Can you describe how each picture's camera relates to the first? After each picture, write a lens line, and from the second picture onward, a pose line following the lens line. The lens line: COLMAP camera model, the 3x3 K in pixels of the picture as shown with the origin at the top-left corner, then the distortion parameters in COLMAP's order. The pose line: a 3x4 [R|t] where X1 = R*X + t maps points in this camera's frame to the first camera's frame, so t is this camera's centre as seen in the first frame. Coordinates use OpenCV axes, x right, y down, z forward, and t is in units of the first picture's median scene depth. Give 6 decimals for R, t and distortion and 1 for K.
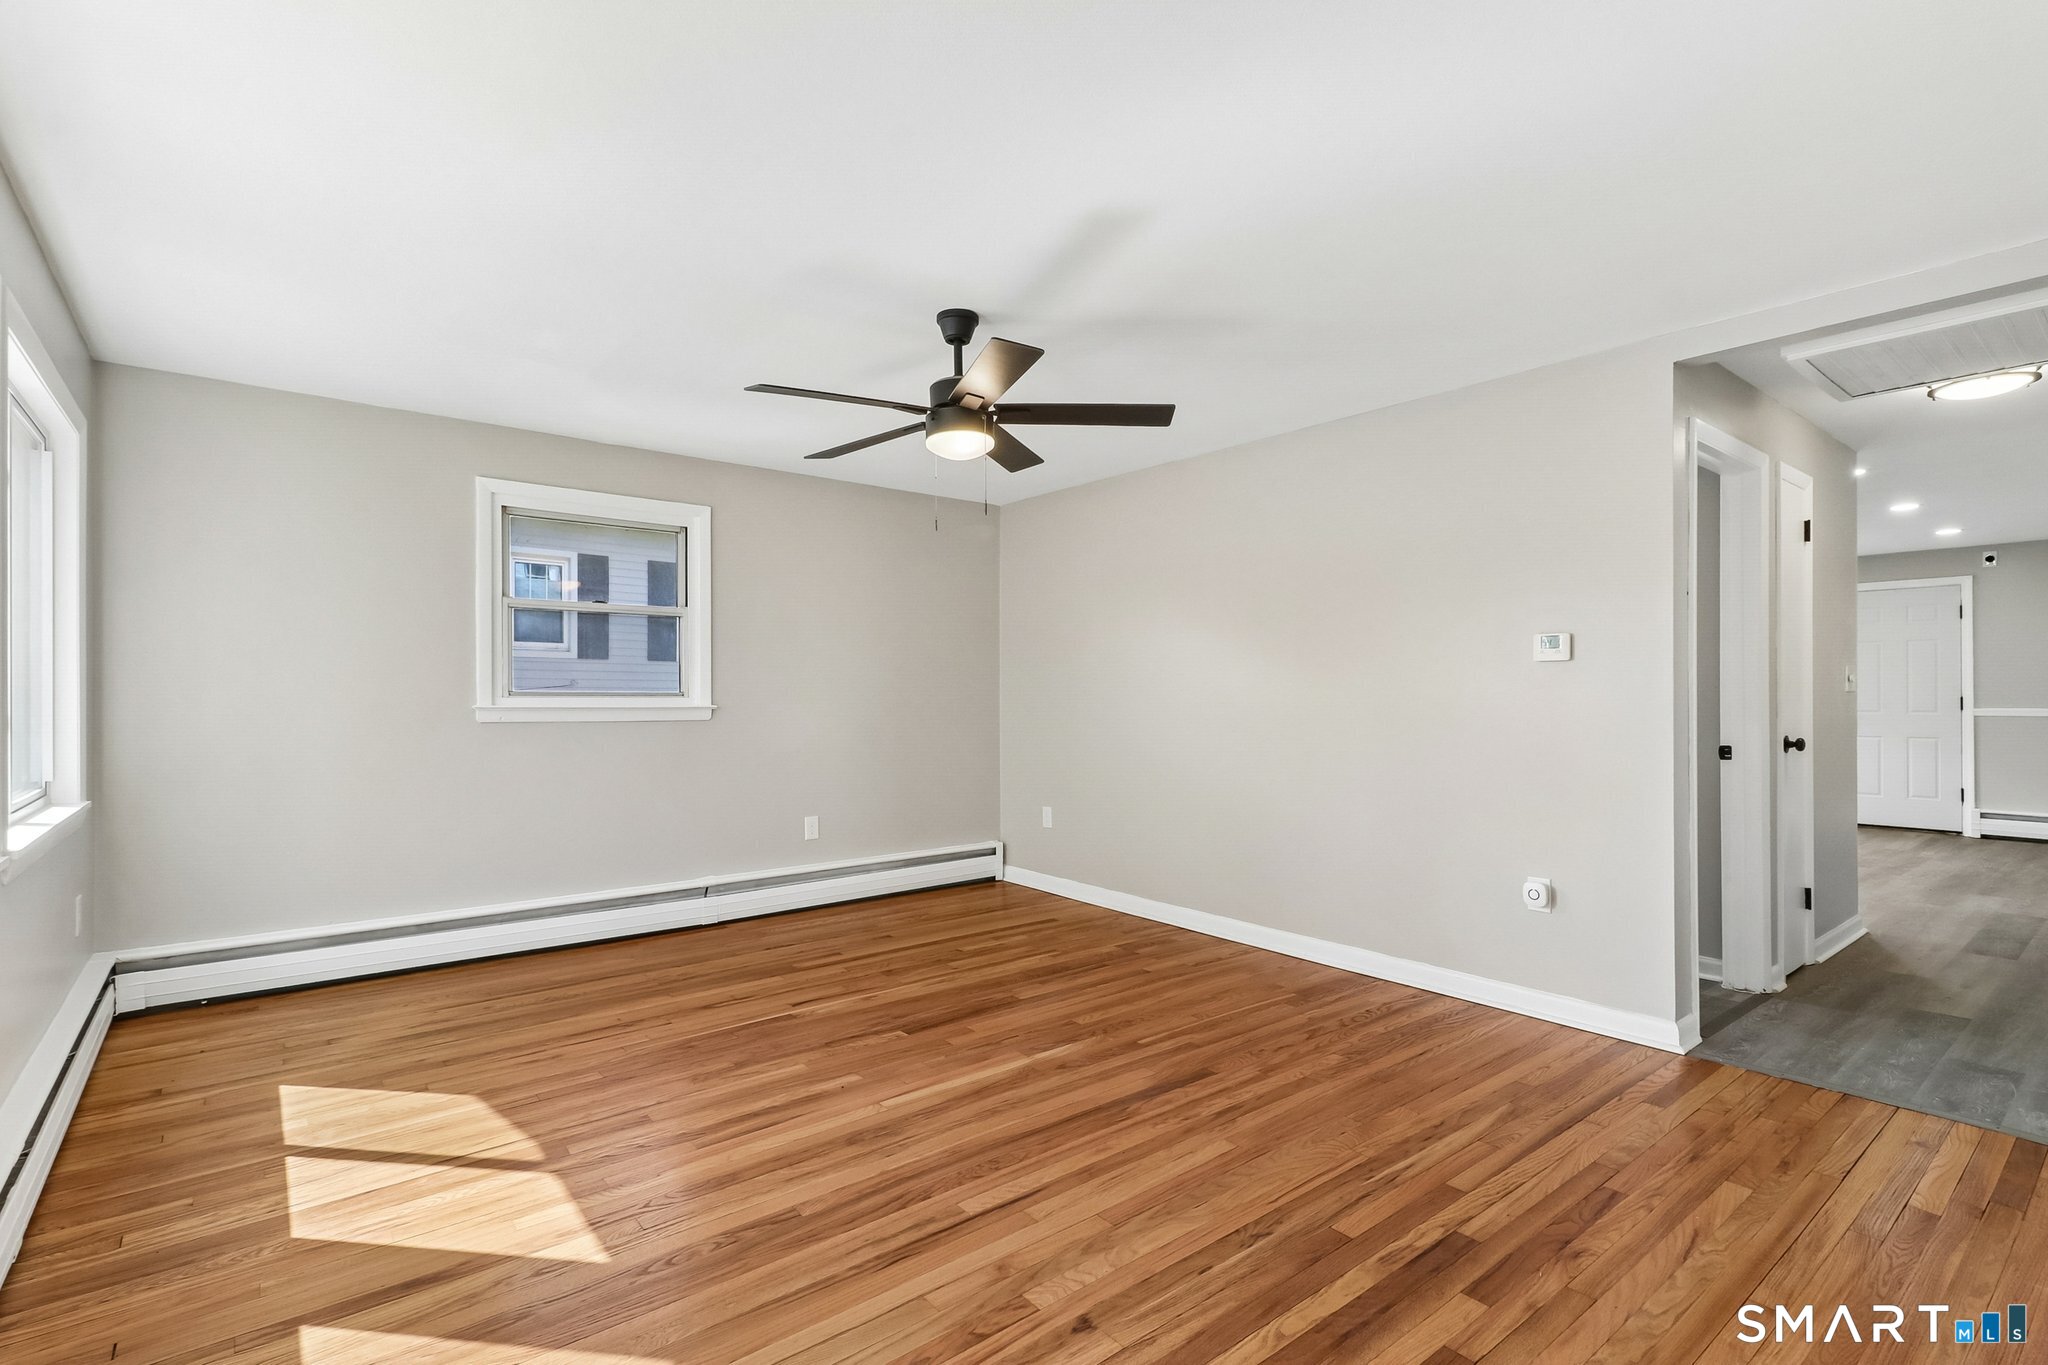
lens RADIAL K [[937.6, 0, 1024.0], [0, 937.6, 682.5], [0, 0, 1]] dist [0.001870, 0.000282]
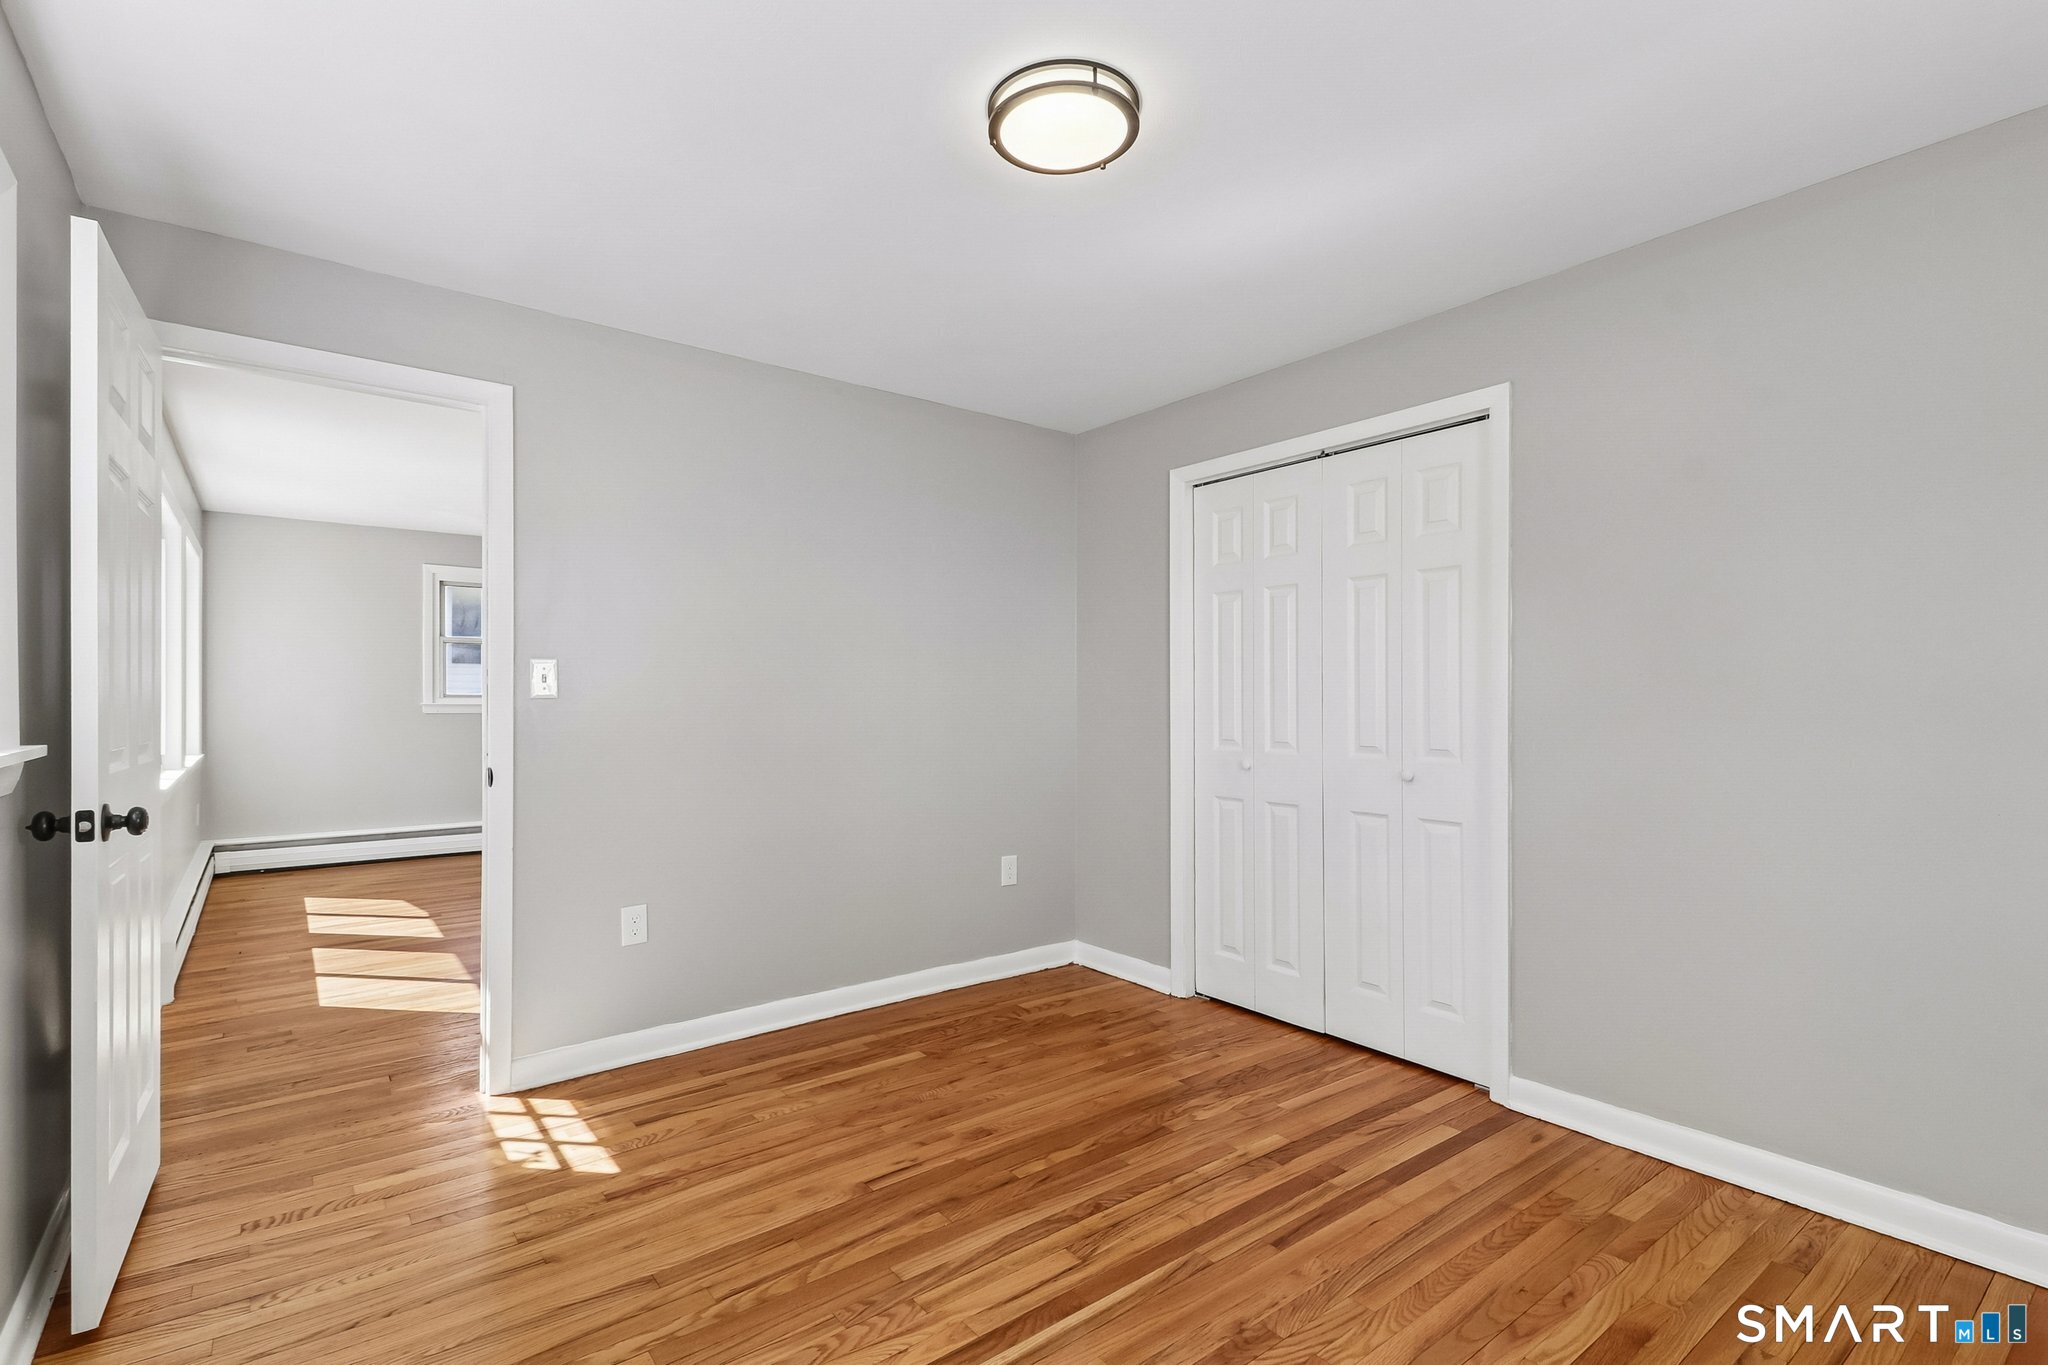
lens RADIAL K [[944.5, 0, 1013.4], [0, 944.5, 692.1], [0, 0, 1]] dist [0.033794, -0.012248]
pose [[0.999510, 0.005862, -0.030739, 0.641102], [-0.005530, 0.999925, 0.010893, -0.023187], [0.030801, -0.010717, 0.999468, -0.821964]]
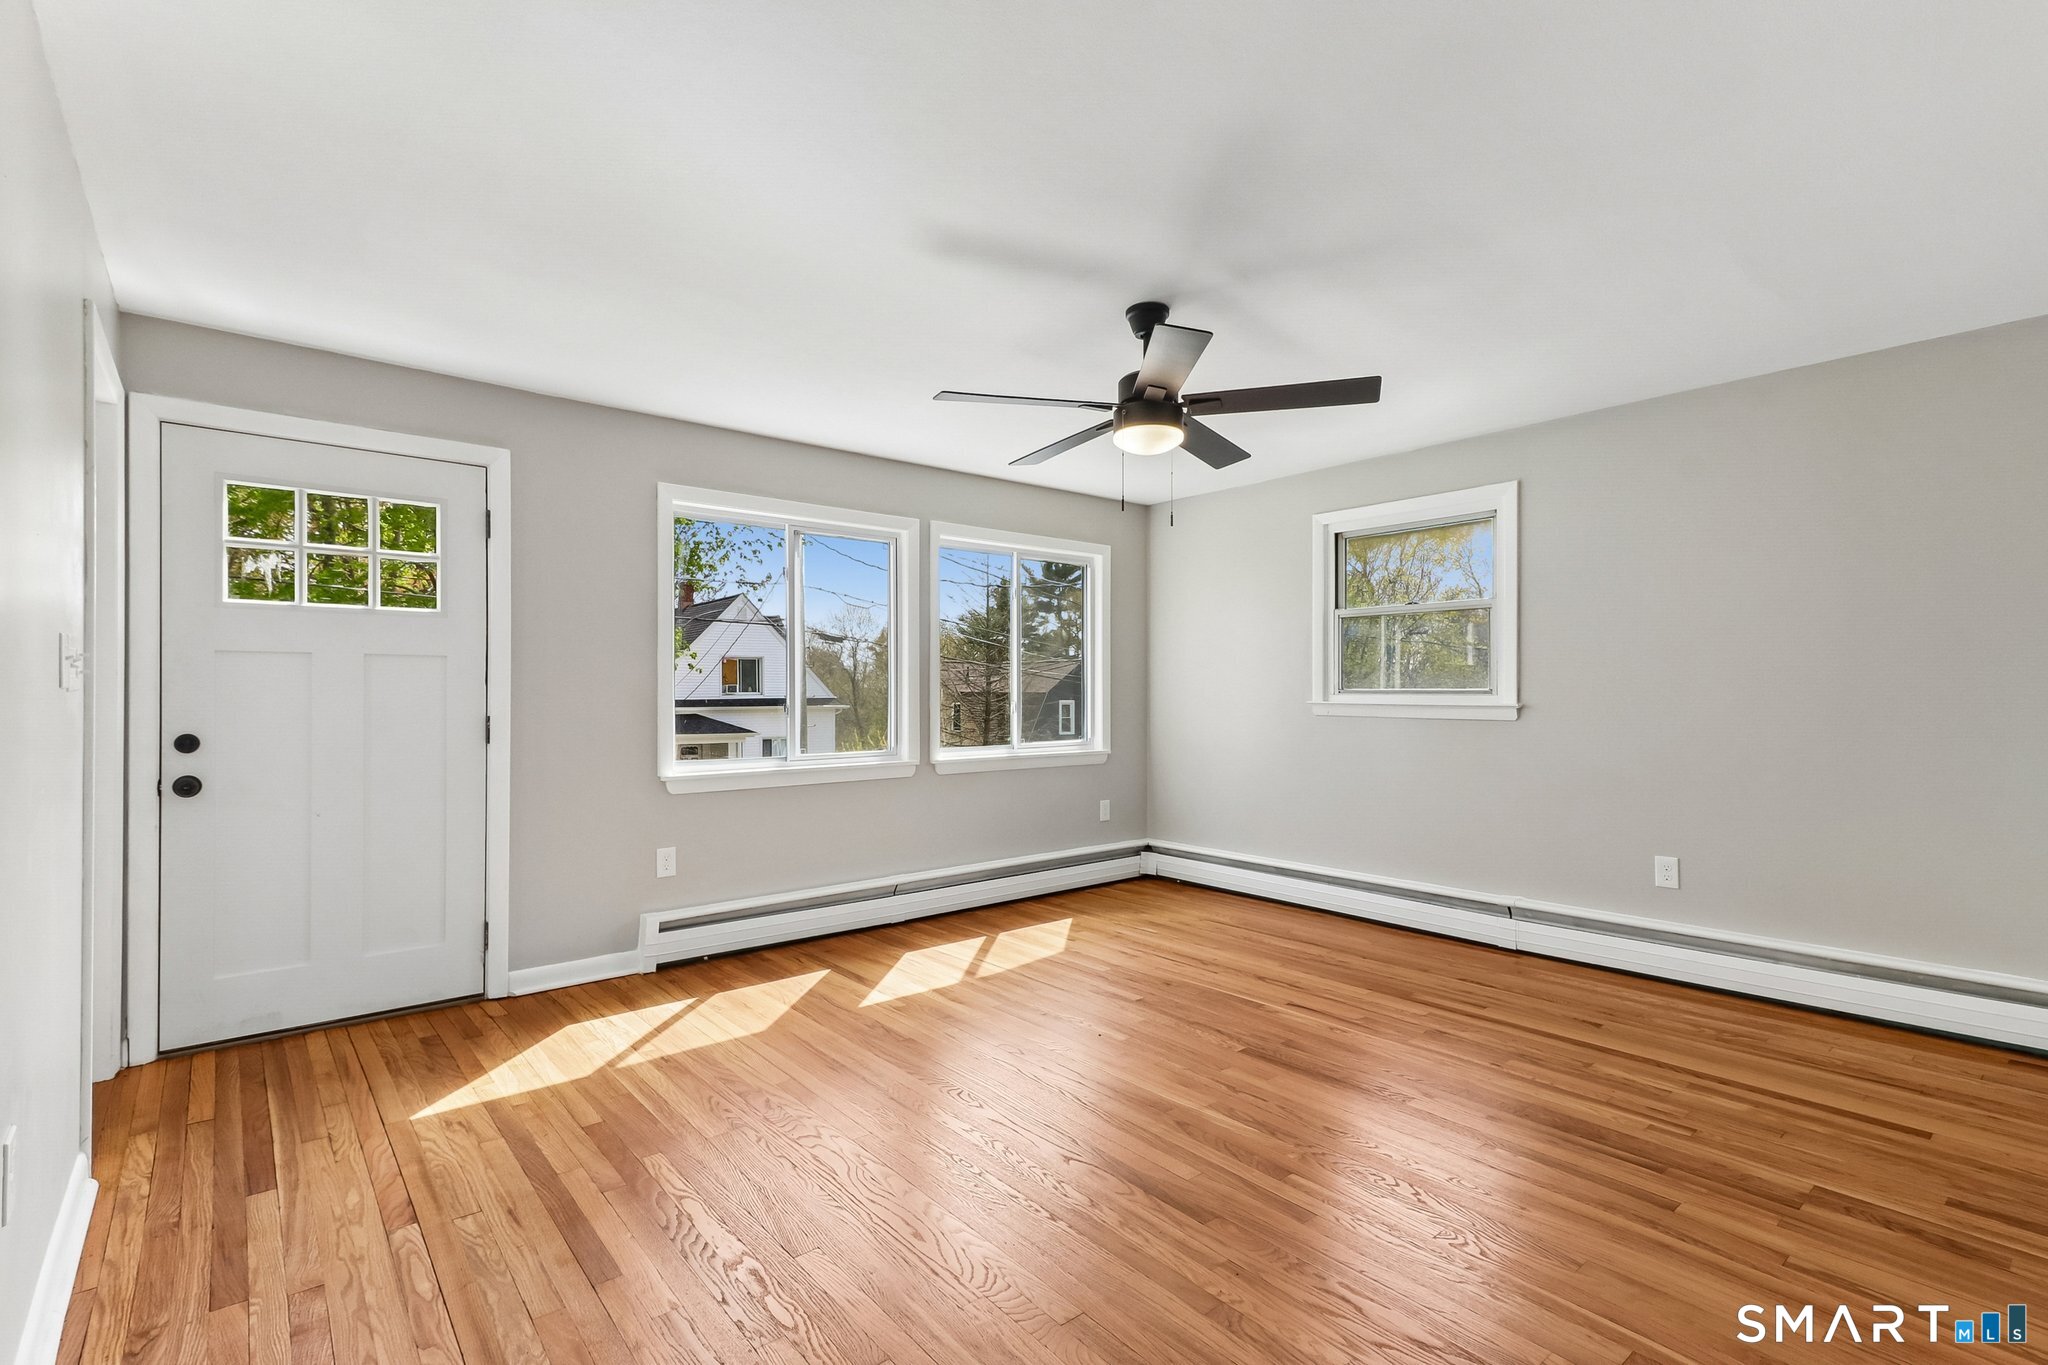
lens RADIAL K [[944.5, 0, 1013.4], [0, 944.5, 692.1], [0, 0, 1]] dist [0.033794, -0.012248]
pose [[0.008184, 0.000001, -0.999967, 0.840878], [0.016315, 0.999867, 0.000135, 0.007647], [0.999833, -0.016316, 0.008183, 0.772260]]
